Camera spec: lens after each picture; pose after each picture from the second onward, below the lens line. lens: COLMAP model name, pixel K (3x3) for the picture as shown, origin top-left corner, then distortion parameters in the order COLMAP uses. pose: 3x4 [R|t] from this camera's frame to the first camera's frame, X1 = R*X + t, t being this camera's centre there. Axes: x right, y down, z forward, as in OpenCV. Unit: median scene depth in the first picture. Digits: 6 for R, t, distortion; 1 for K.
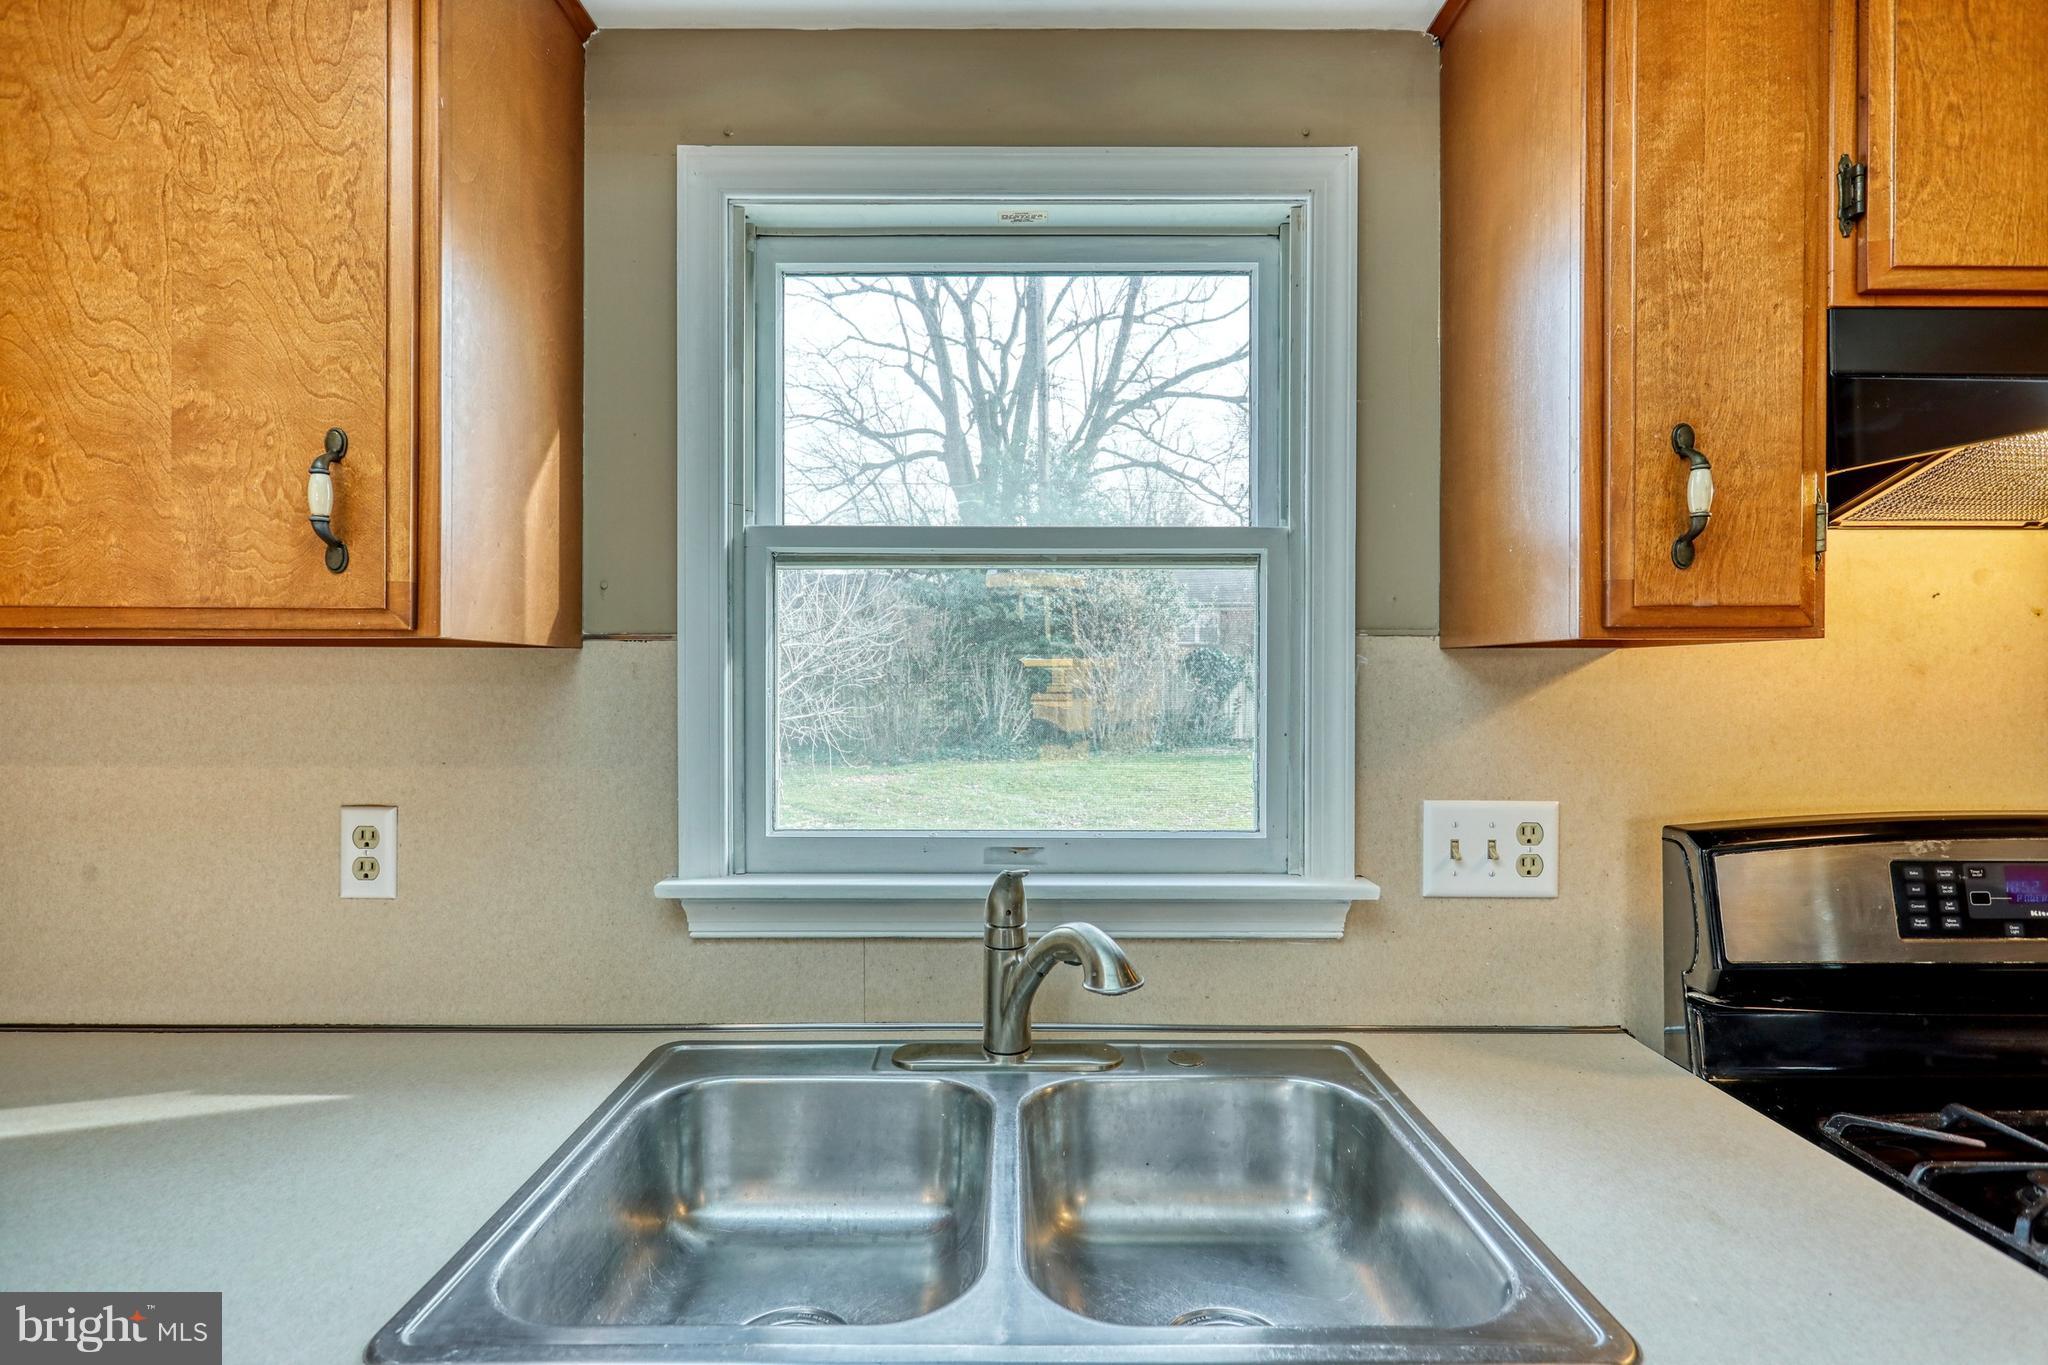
lens RADIAL K [[968.0, 0, 1018.5], [0, 968.0, 681.9], [0, 0, 1]] dist [-0.007269, 0.005579]
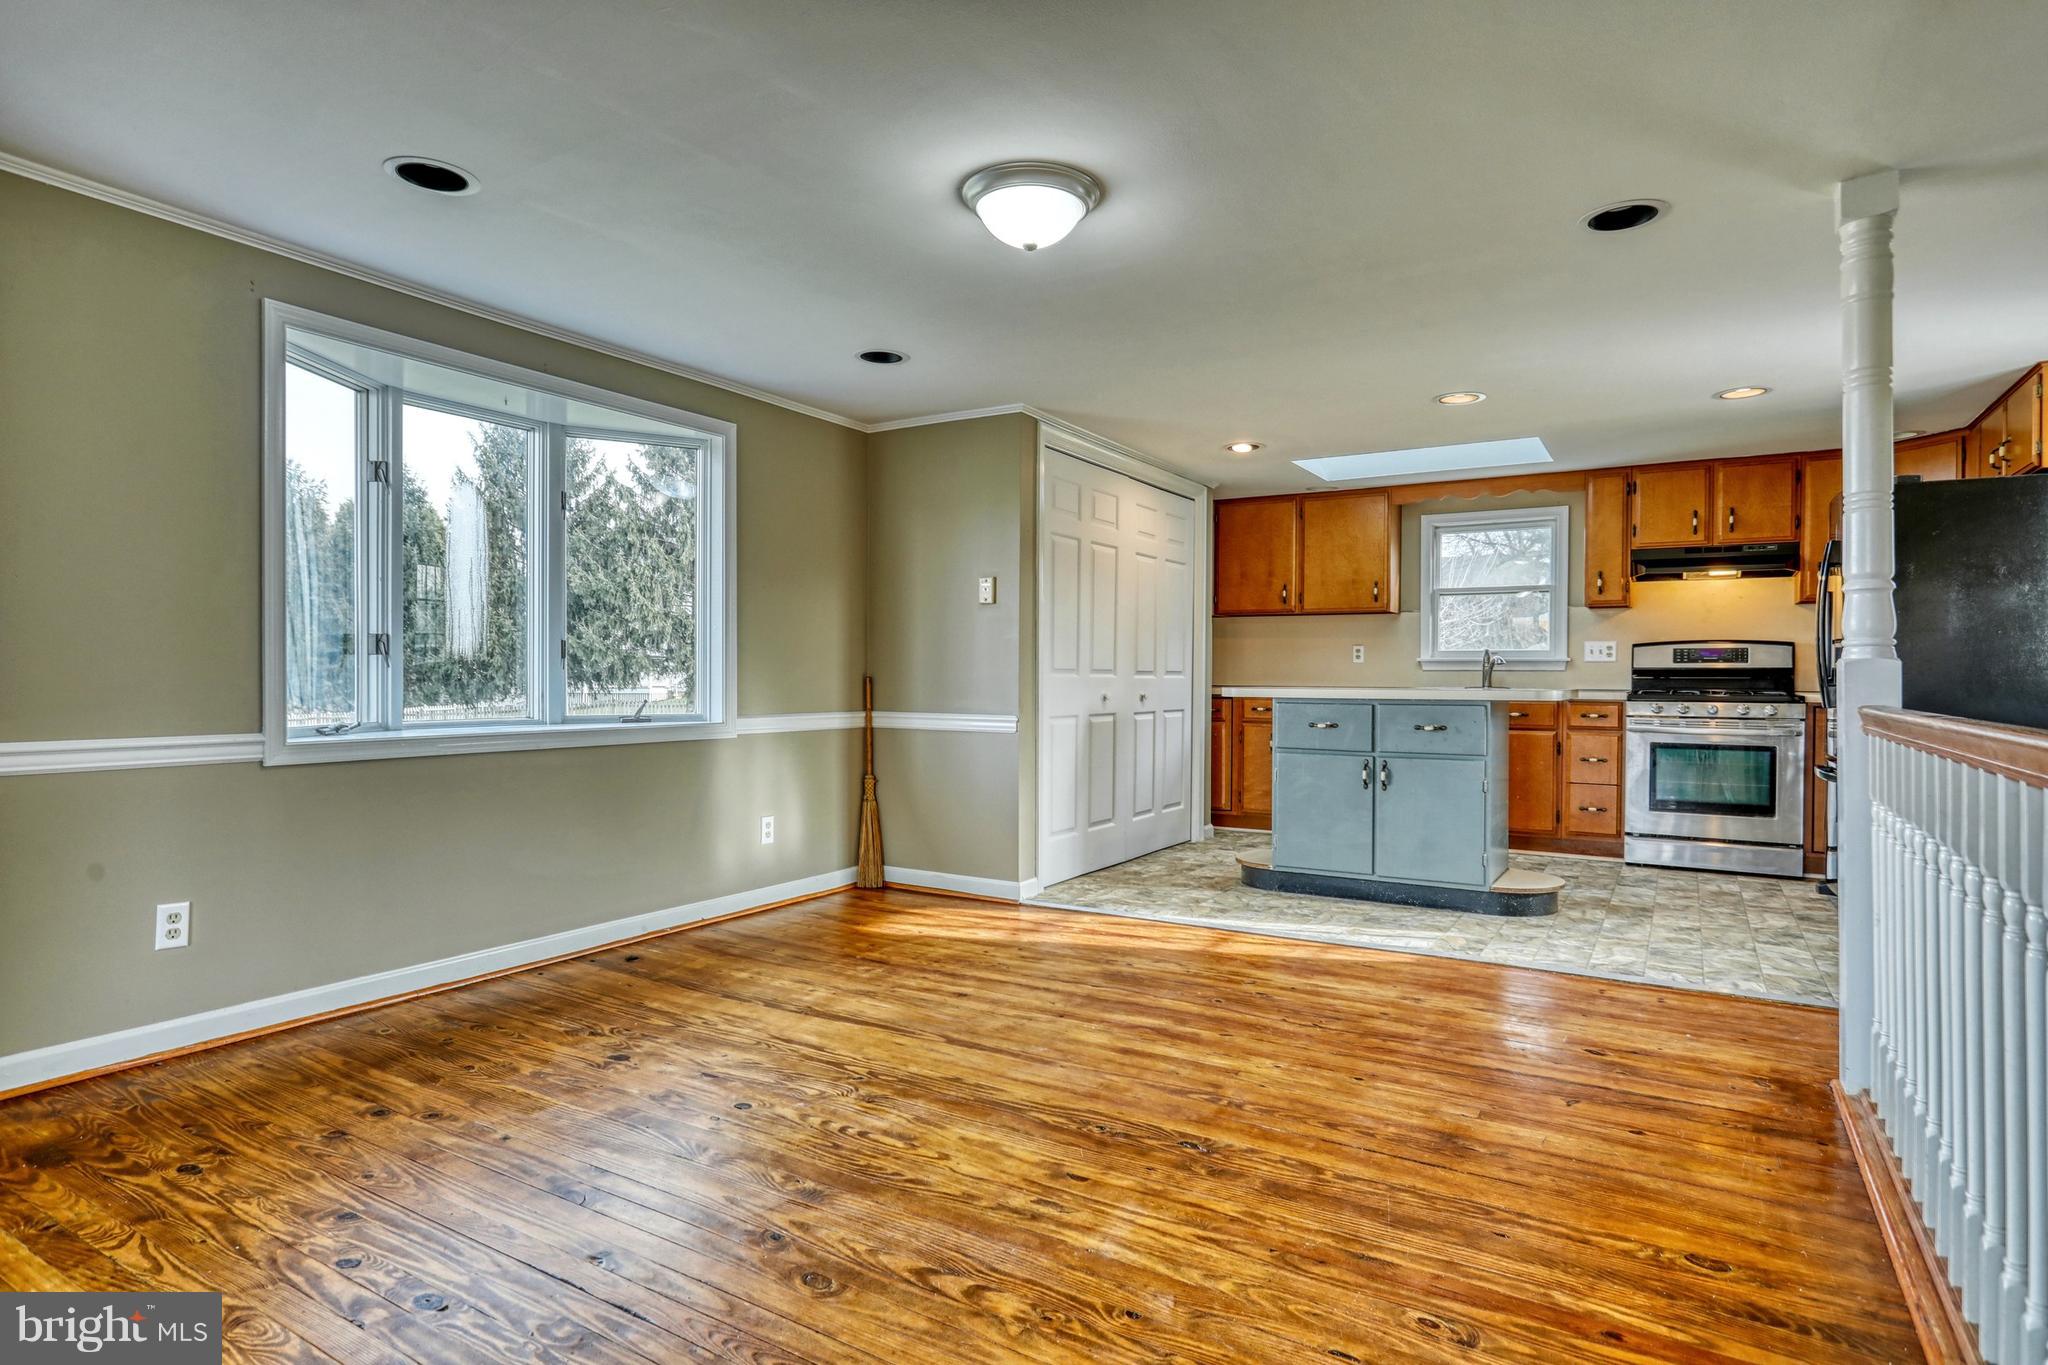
lens RADIAL K [[1099.3, 0, 1011.7], [0, 1099.3, 685.2], [0, 0, 1]] dist [-0.006893, -0.000291]
pose [[0.853010, 0.006881, -0.521849, 0.840864], [-0.003475, 0.999966, 0.007505, 0.309667], [0.521882, -0.004588, 0.853005, -5.099642]]
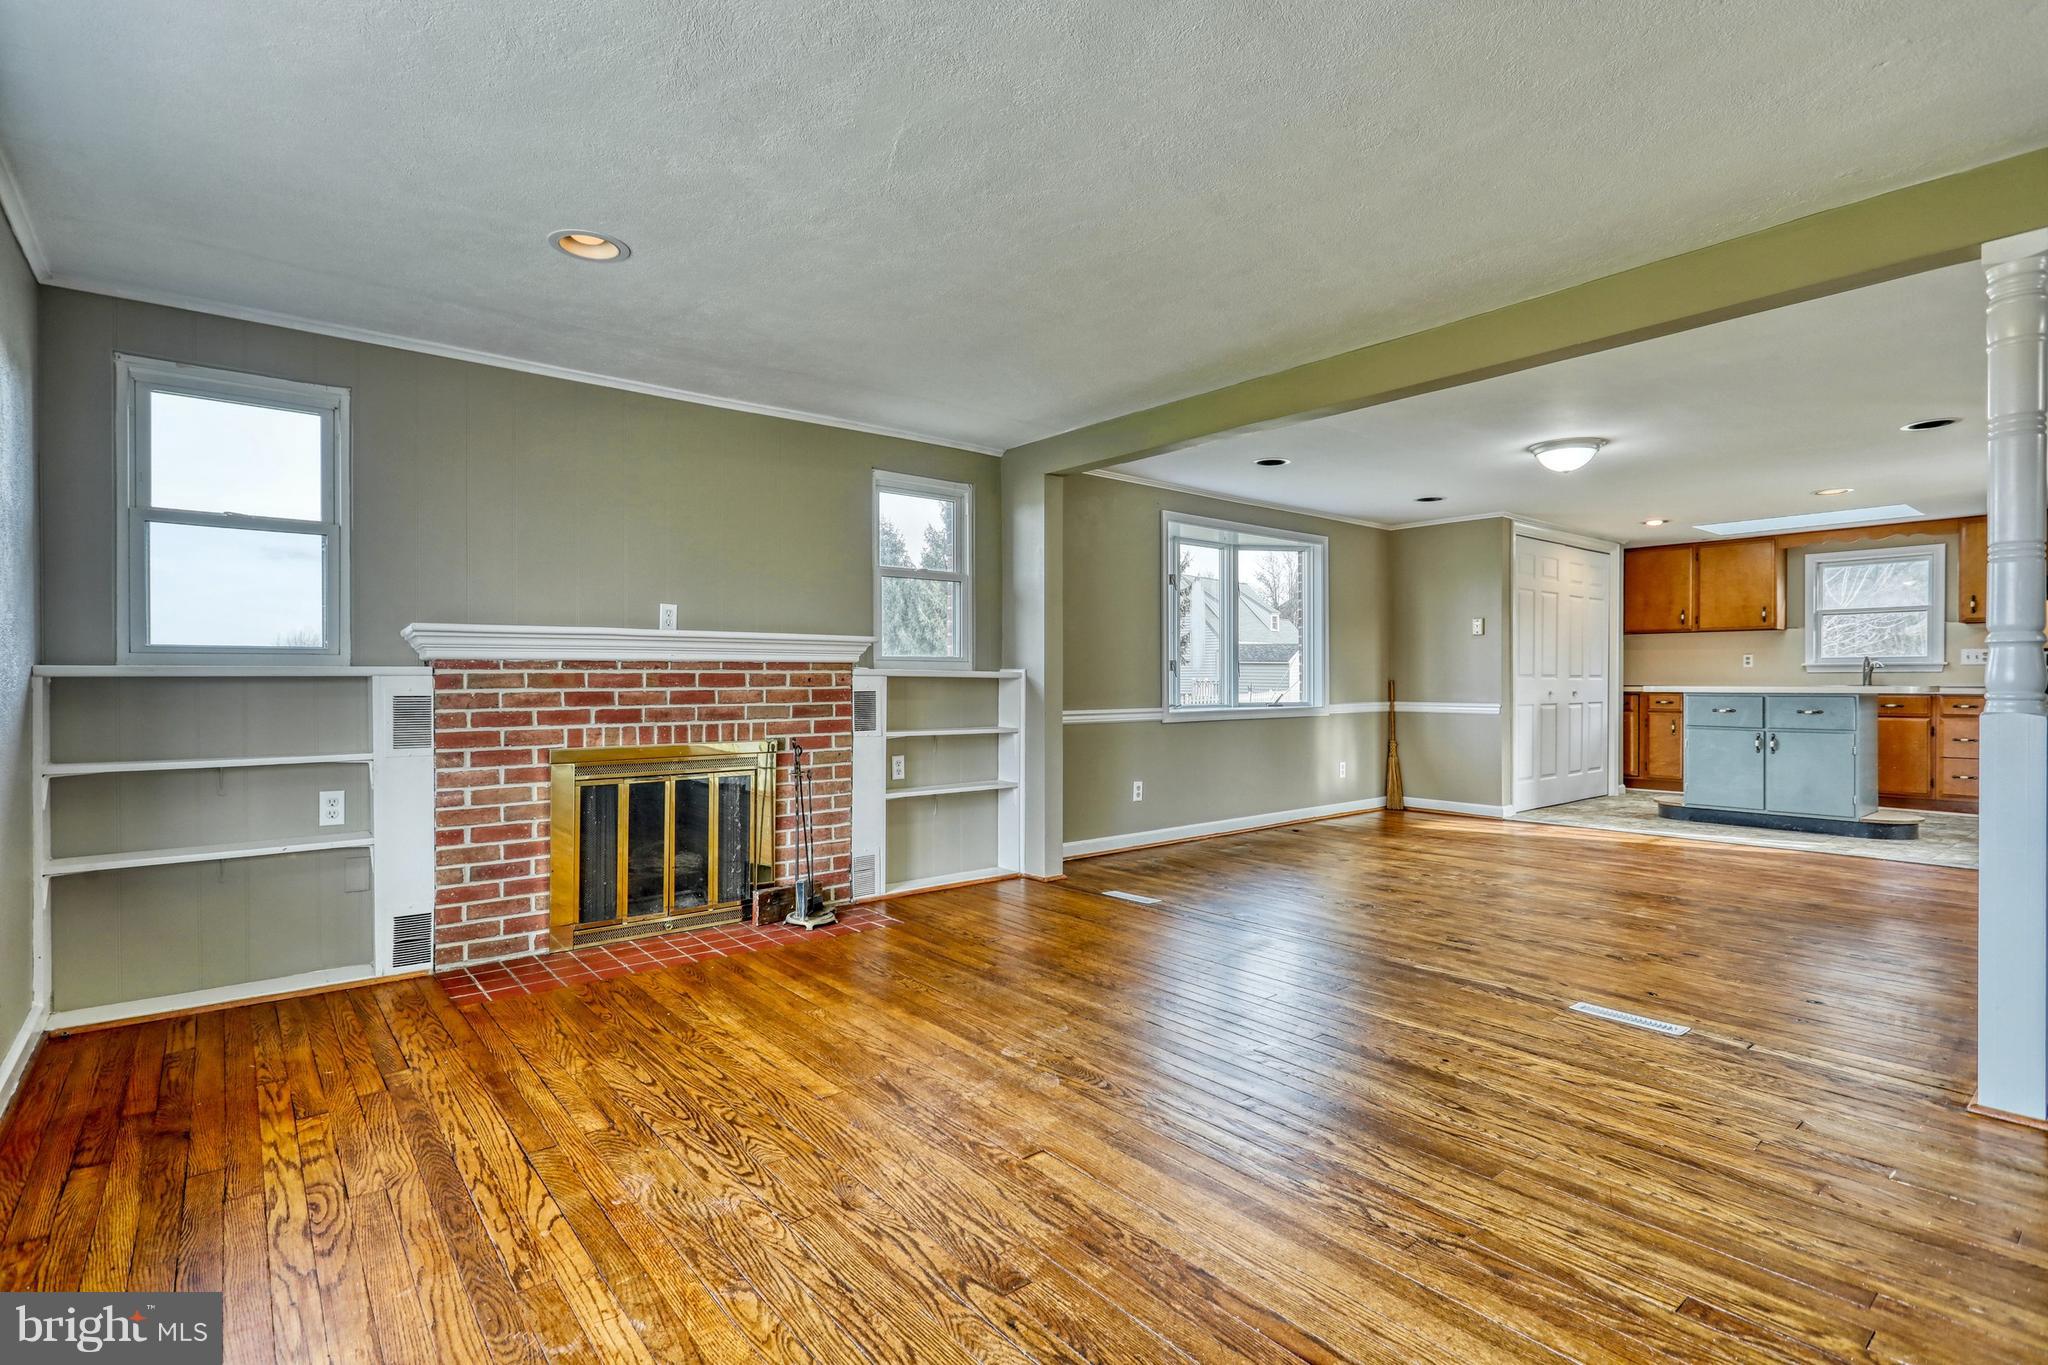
lens RADIAL K [[968.0, 0, 1013.2], [0, 968.0, 681.3], [0, 0, 1]] dist [-0.007269, 0.005579]
pose [[0.630649, -0.000949, -0.776068, 1.387316], [0.002805, 0.999996, 0.001056, 0.304879], [0.776063, -0.002843, 0.630649, -7.513700]]
